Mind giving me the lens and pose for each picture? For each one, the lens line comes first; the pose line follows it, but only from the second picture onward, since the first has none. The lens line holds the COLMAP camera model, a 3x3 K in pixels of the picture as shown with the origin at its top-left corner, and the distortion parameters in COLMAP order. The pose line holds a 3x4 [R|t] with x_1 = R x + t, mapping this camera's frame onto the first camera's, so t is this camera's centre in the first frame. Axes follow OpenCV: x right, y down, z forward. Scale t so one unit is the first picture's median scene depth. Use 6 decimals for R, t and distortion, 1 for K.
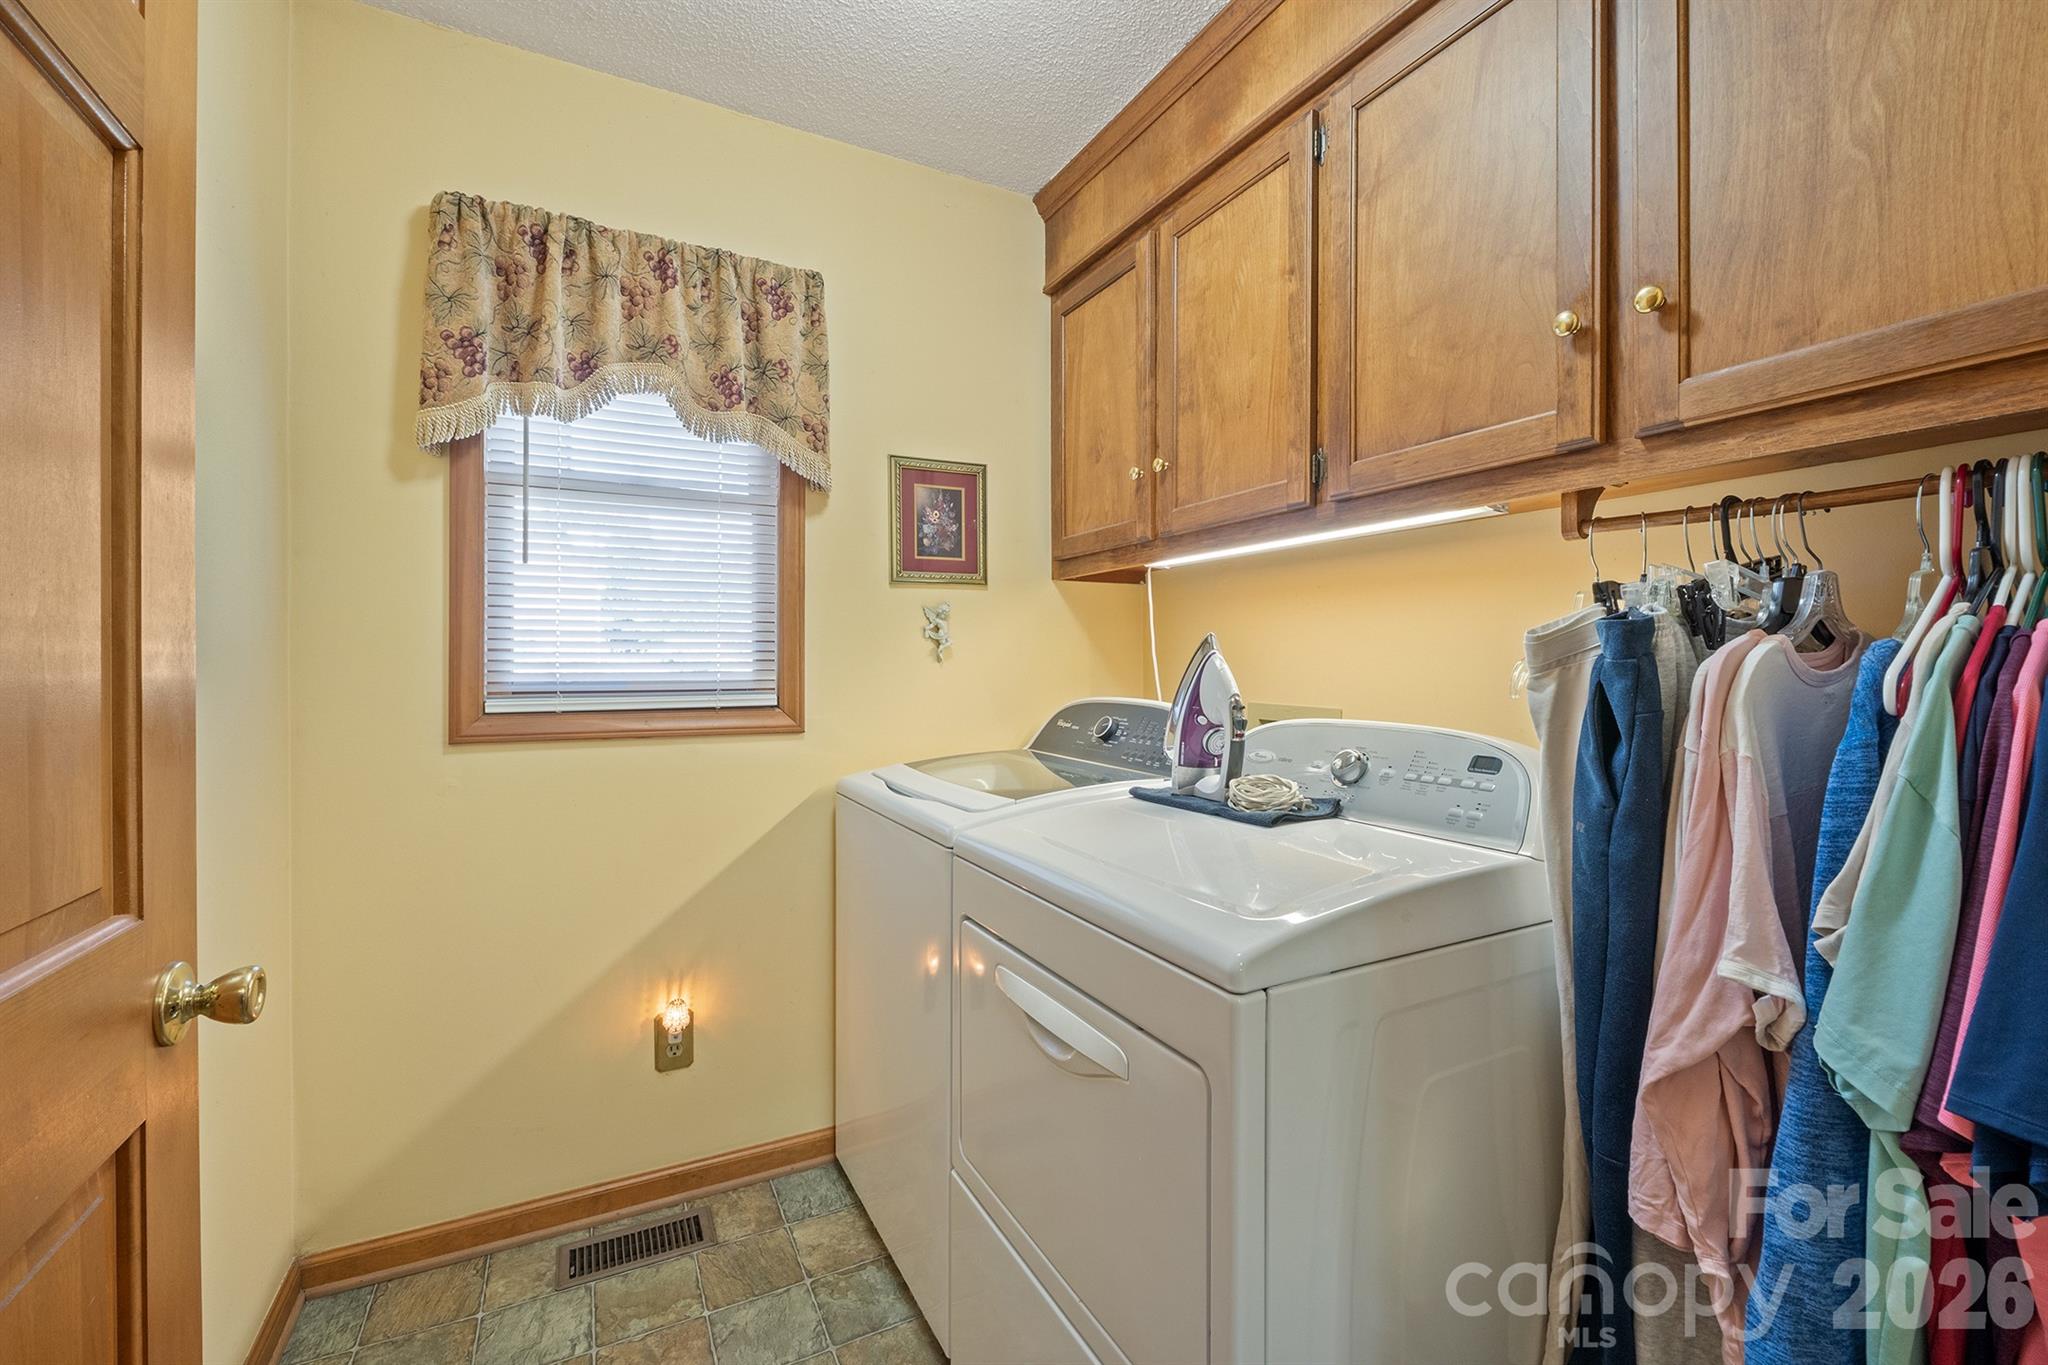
lens RADIAL K [[860.6, 0, 1023.5], [0, 860.6, 675.1], [0, 0, 1]] dist [-0.009716, 0.000101]
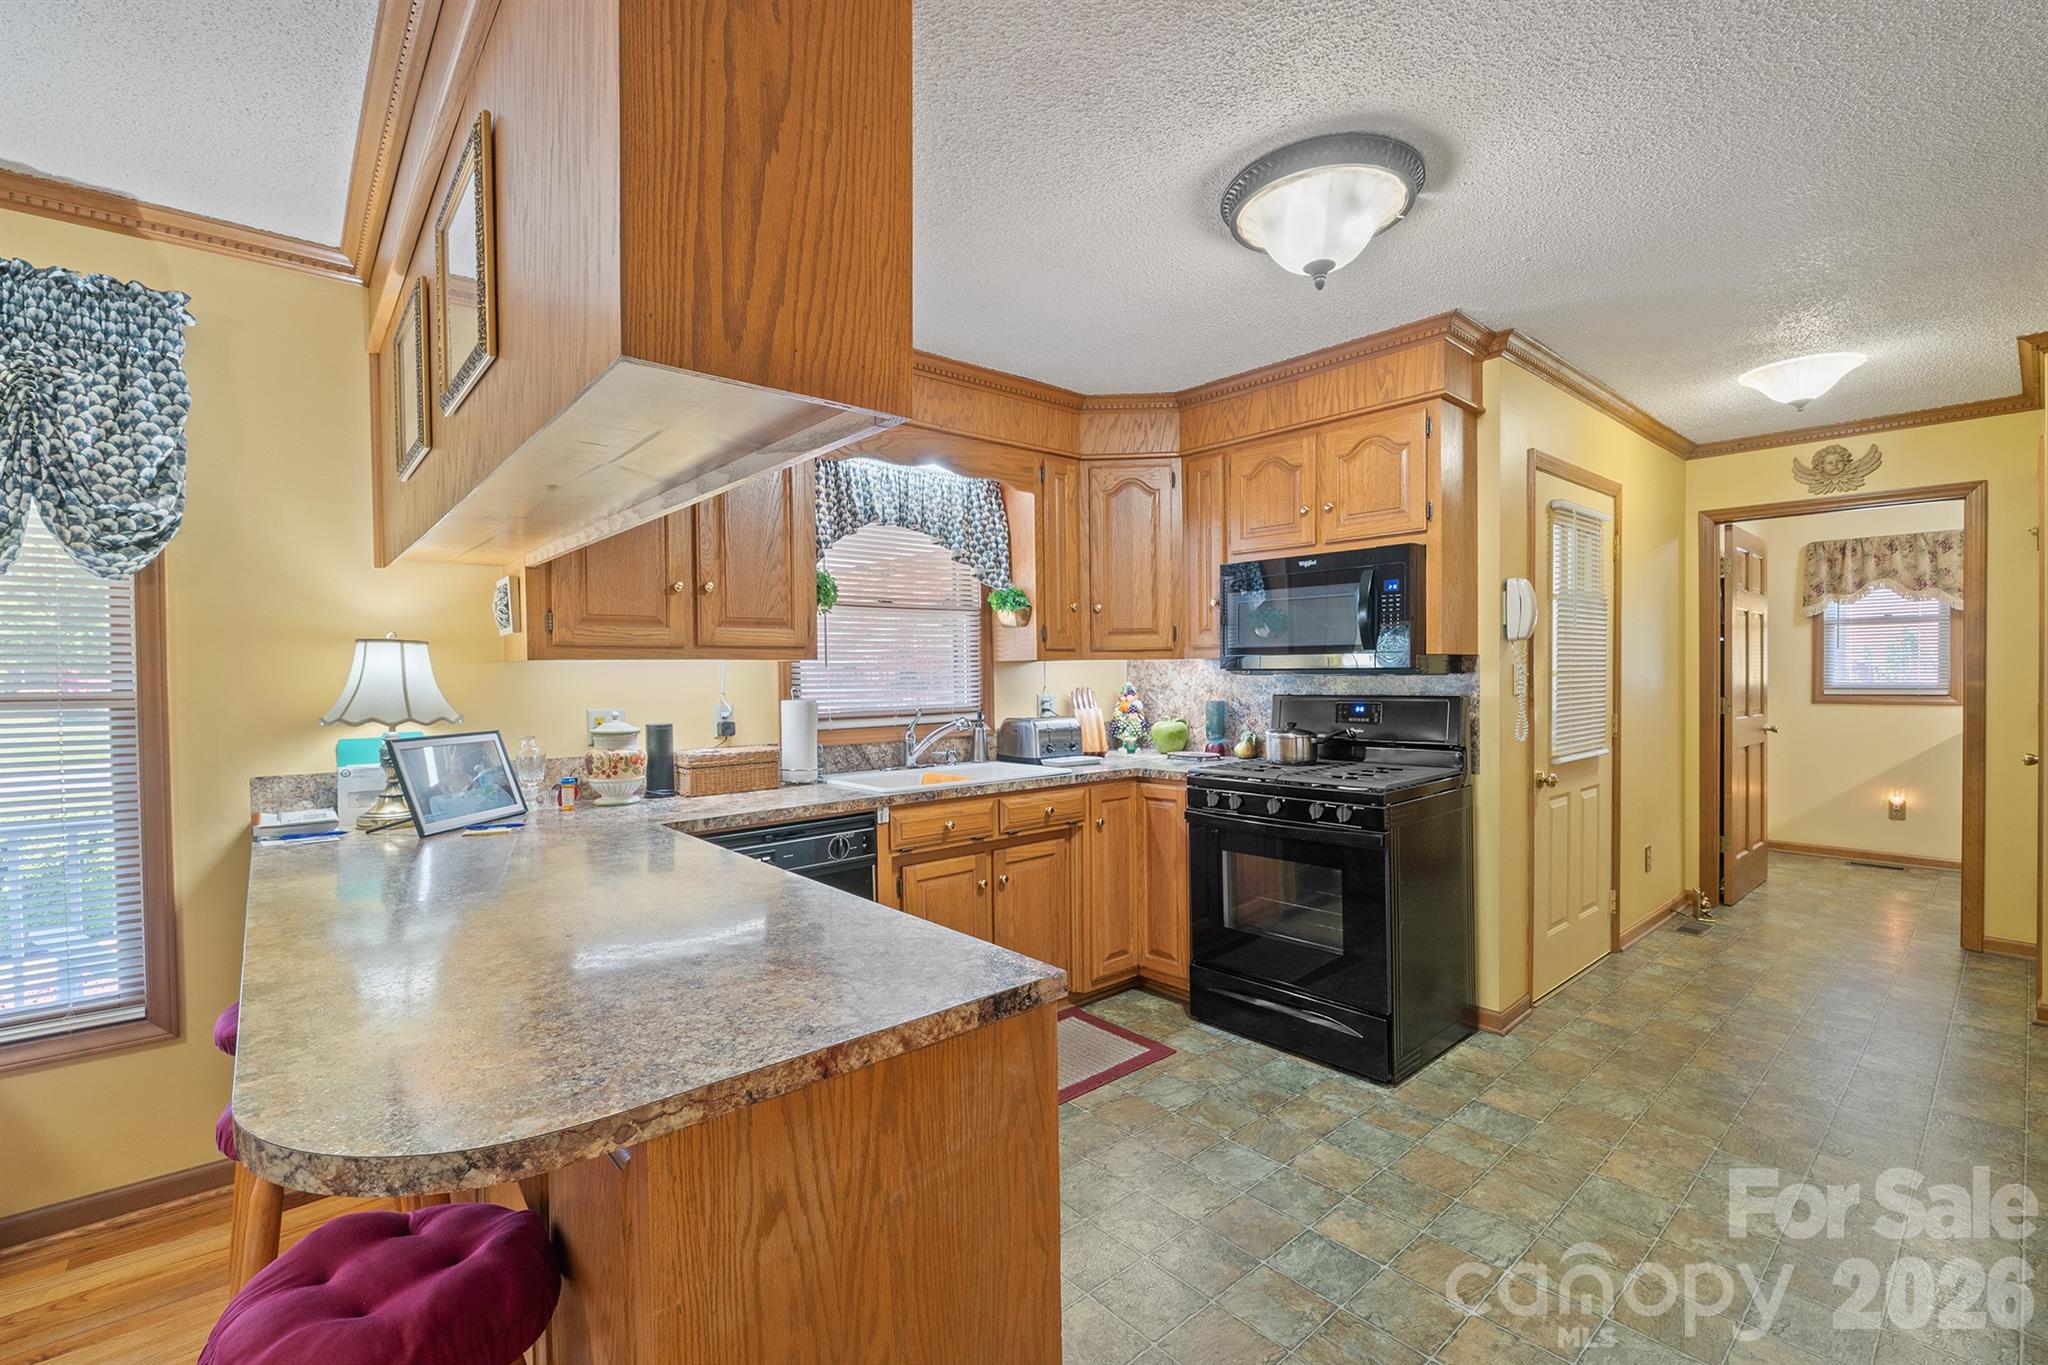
lens RADIAL K [[884.6, 0, 1030.3], [0, 884.6, 685.2], [0, 0, 1]] dist [-0.007370, -0.000269]
pose [[0.241310, 0.009497, -0.970402, 1.765521], [0.007858, 0.999900, 0.011739, -0.051010], [0.970416, -0.010458, 0.241212, -2.561811]]
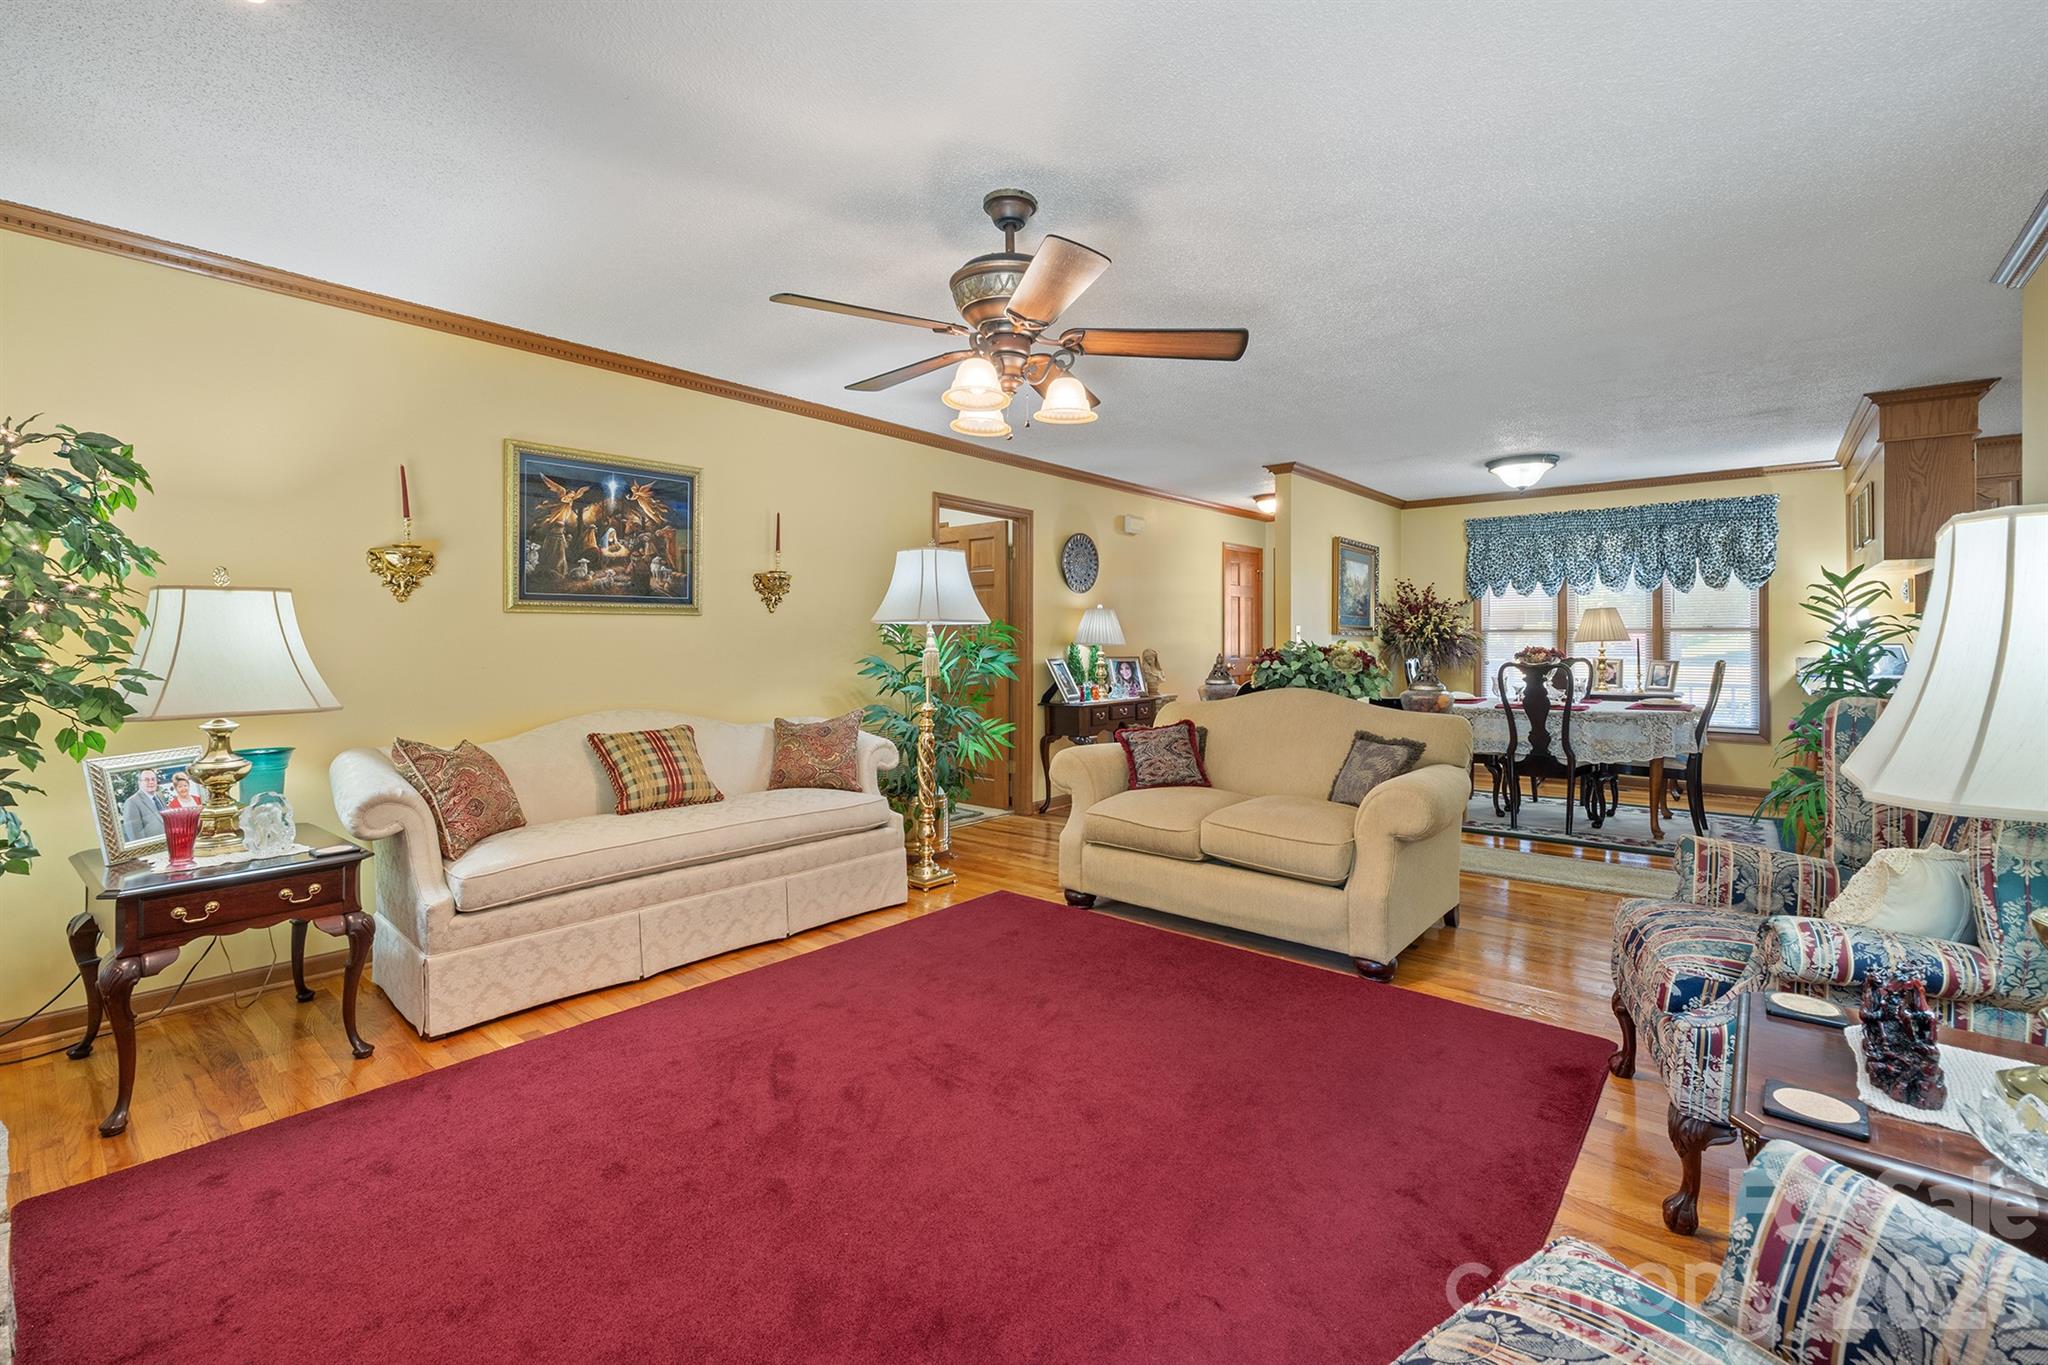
lens RADIAL K [[863.9, 0, 1027.8], [0, 863.9, 644.4], [0, 0, 1]] dist [0.000047, -0.000079]
pose [[-0.932323, -0.001275, -0.361623, 4.390969], [-0.004416, 0.999959, 0.007860, 0.022104], [0.361599, 0.008925, -0.932291, -1.231353]]
